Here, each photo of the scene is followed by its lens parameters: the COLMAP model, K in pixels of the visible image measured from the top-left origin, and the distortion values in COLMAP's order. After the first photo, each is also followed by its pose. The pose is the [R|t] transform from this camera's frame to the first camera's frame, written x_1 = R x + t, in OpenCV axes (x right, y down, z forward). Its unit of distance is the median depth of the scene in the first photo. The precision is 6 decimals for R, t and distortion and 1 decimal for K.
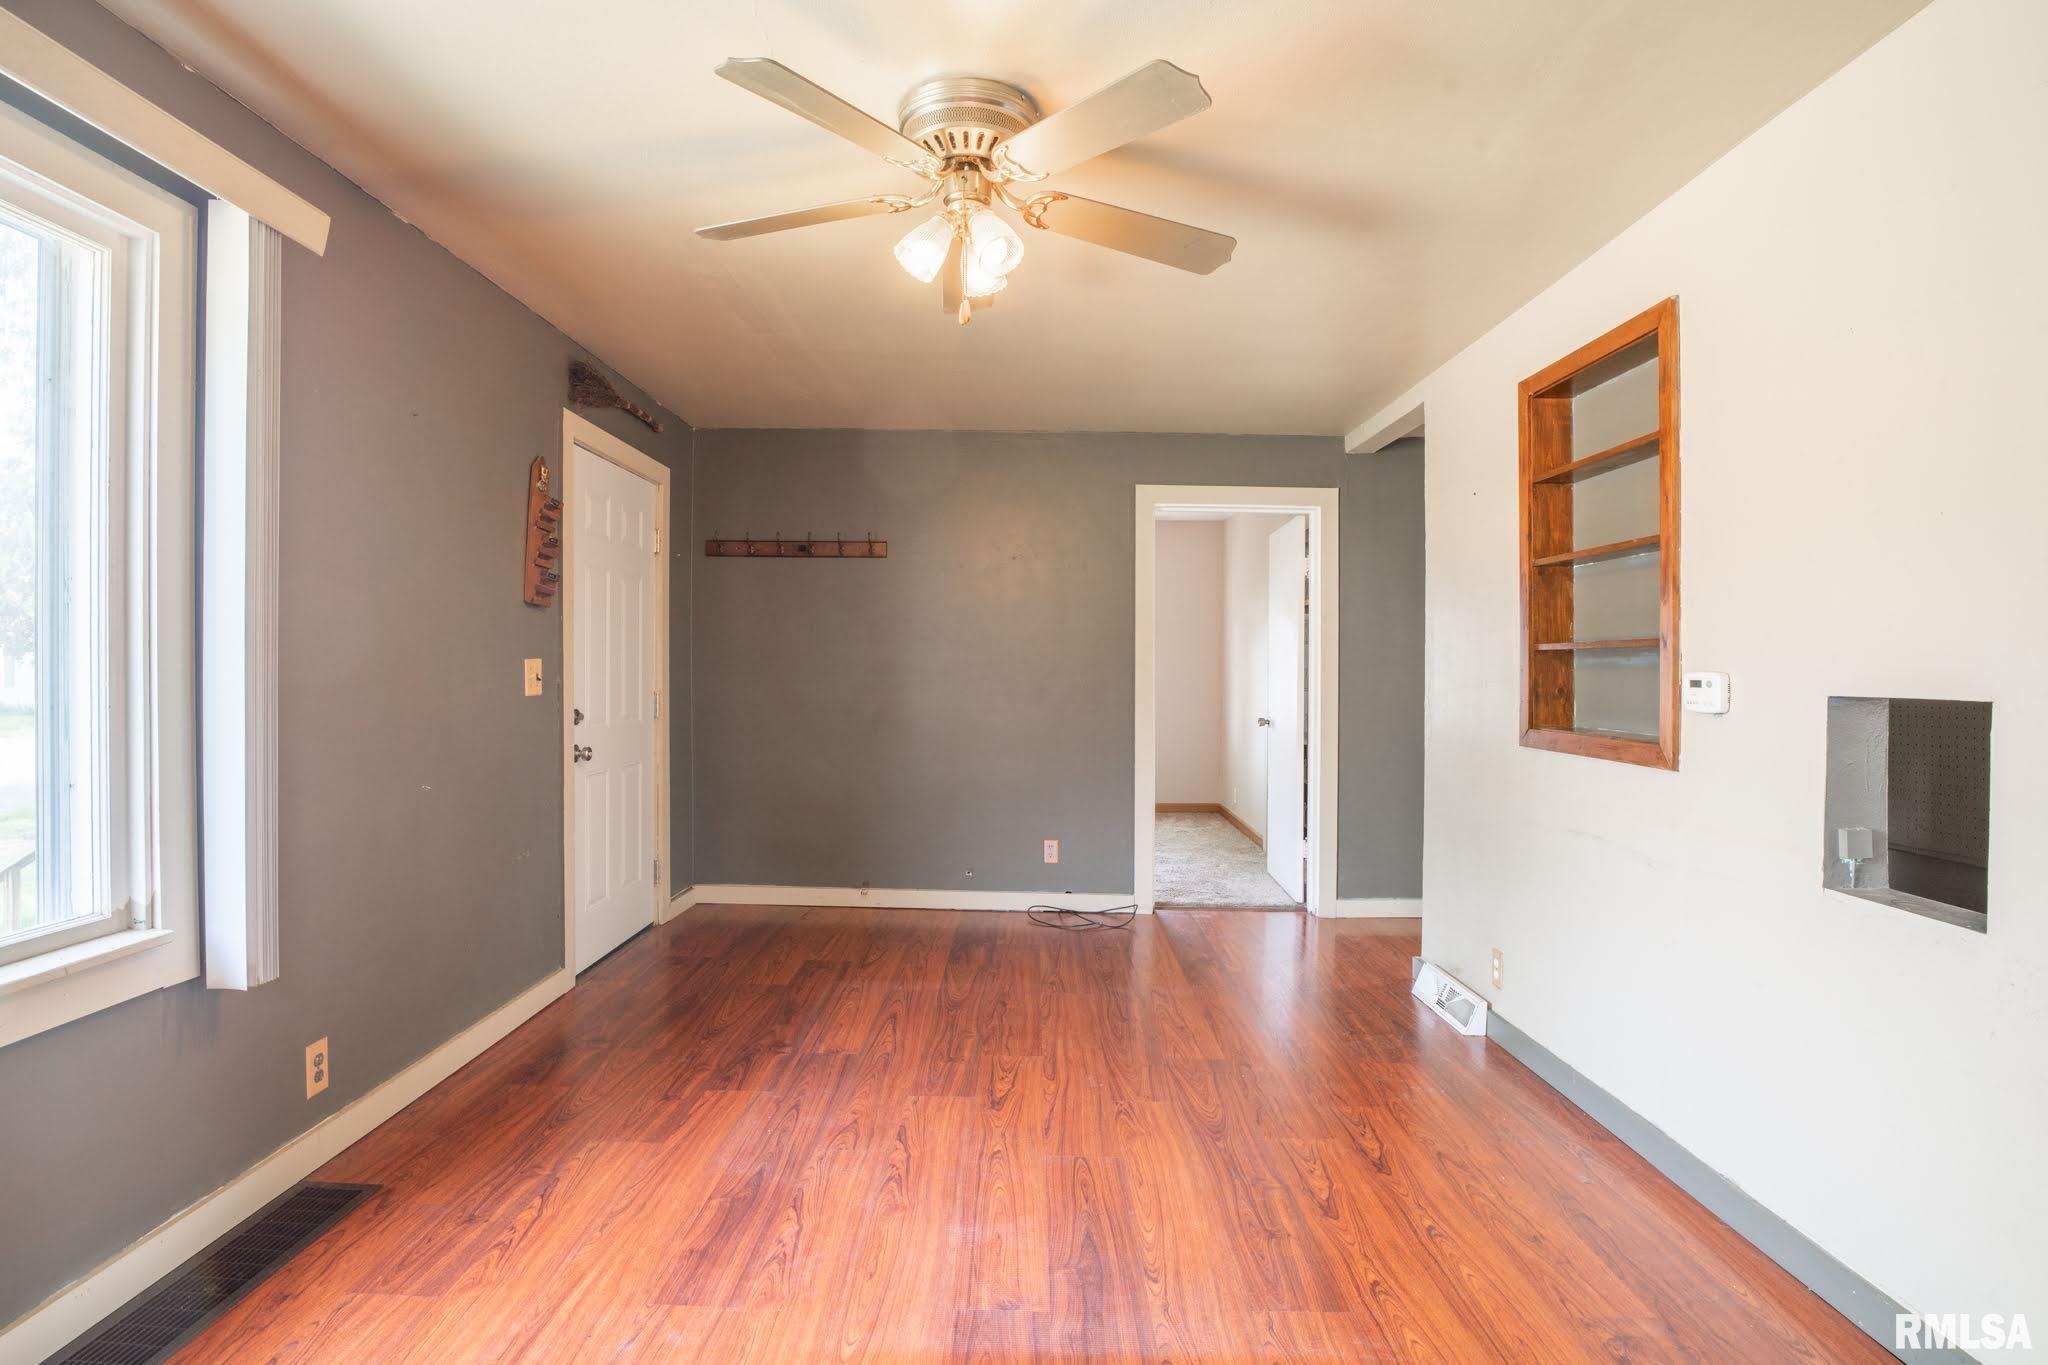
lens RADIAL K [[987.6, 0, 1067.7], [0, 987.6, 675.8], [0, 0, 1]] dist [-0.025277, -0.001911]
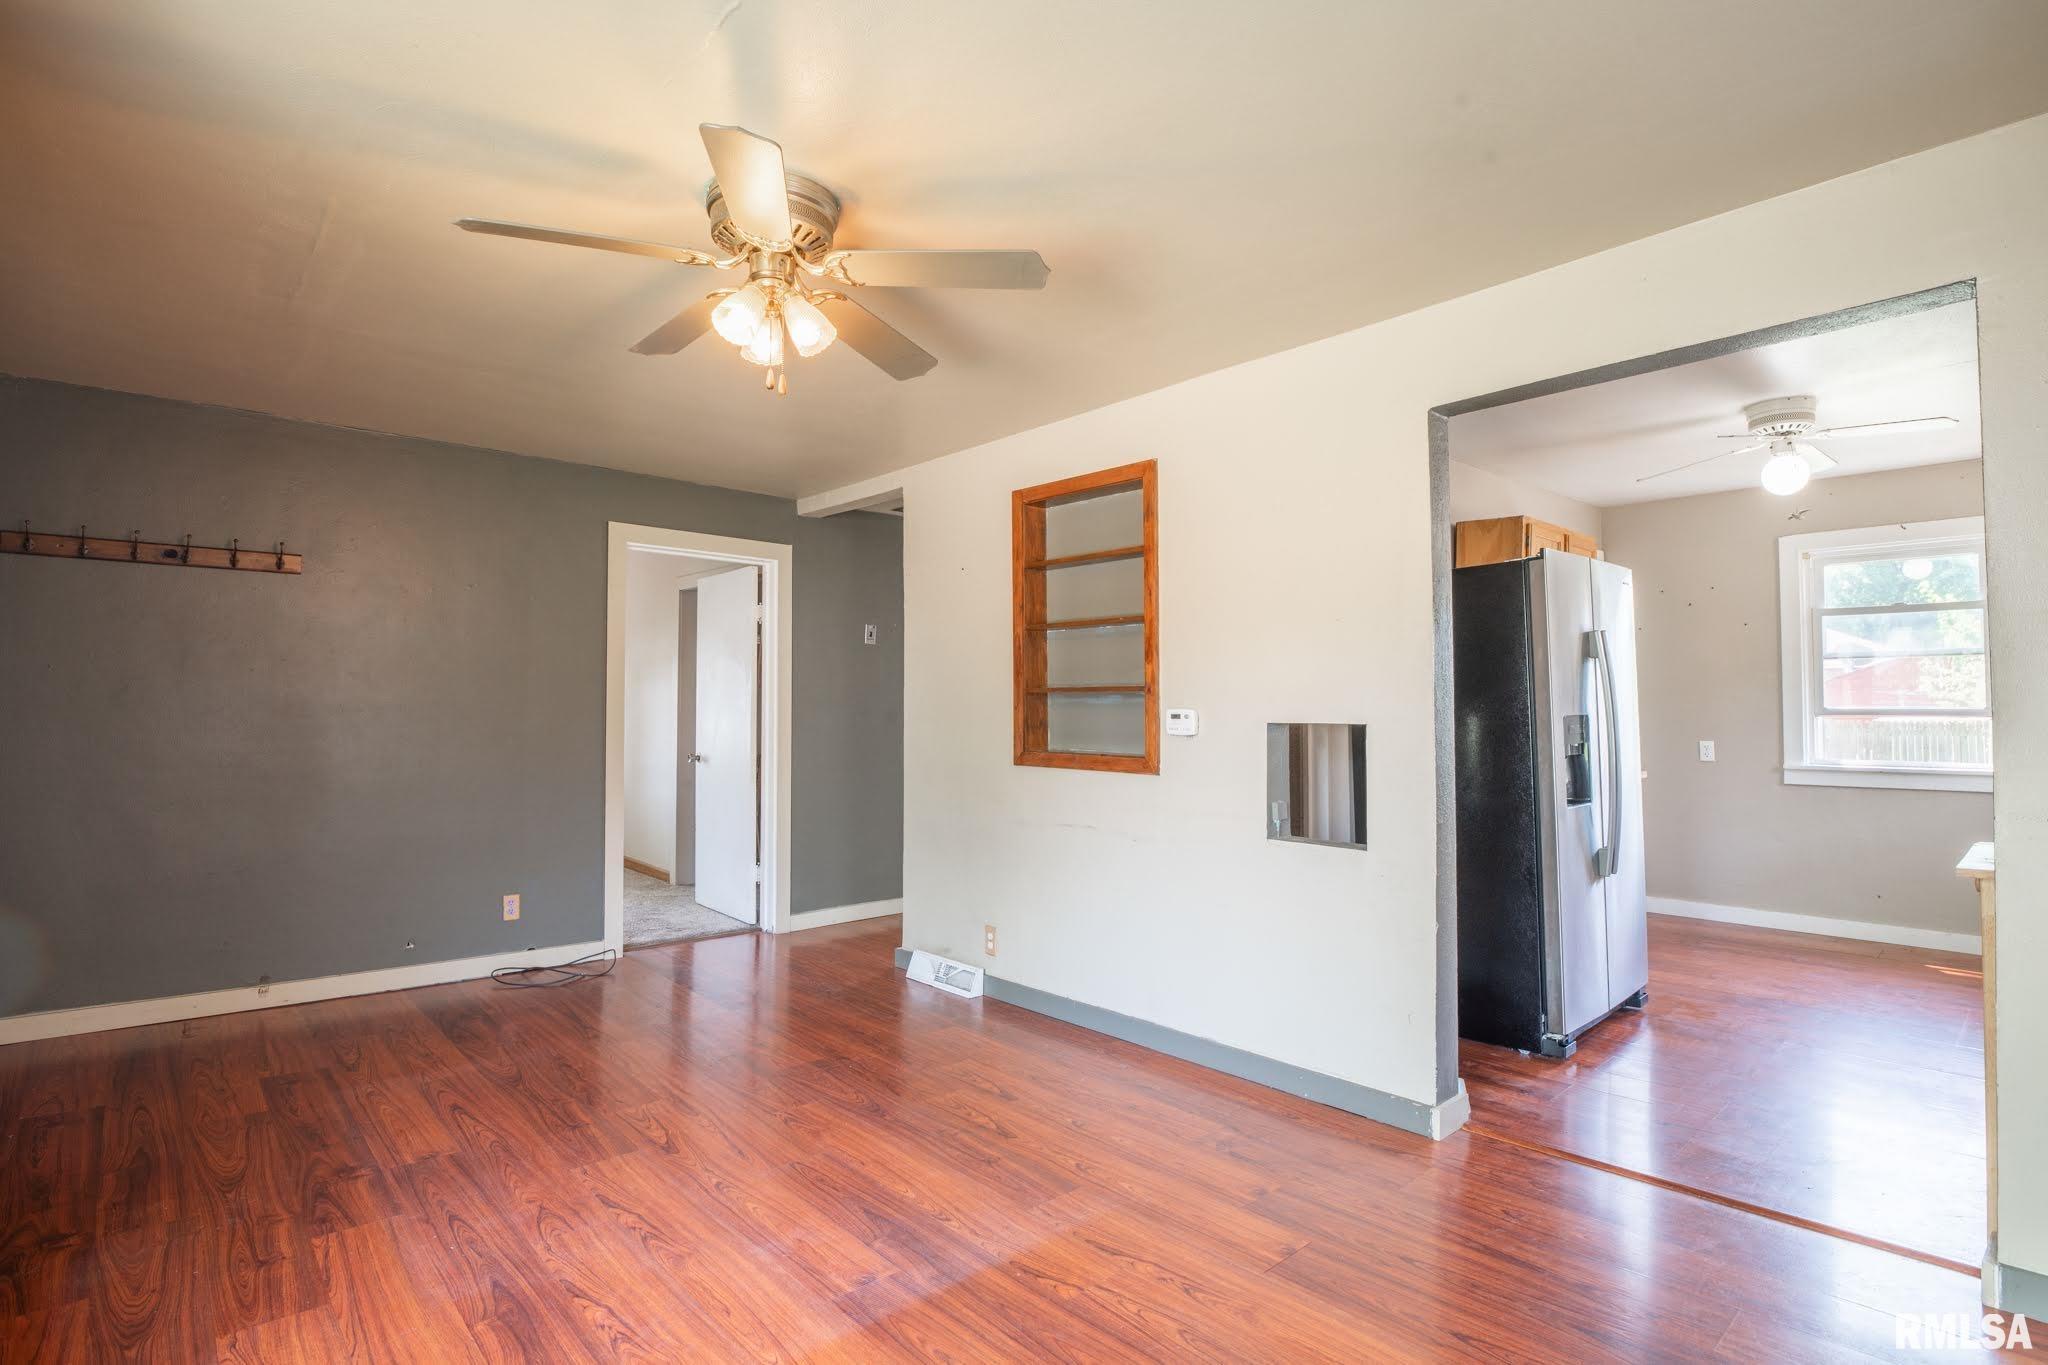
lens RADIAL K [[948.9, 0, 1024.0], [0, 948.9, 682.5], [0, 0, 1]] dist [-0.003525, -0.015697]
pose [[0.756734, 0.010549, 0.653638, -0.369782], [0.008851, 0.999613, -0.026380, -0.005820], [-0.653663, 0.025748, 0.756347, 0.025868]]
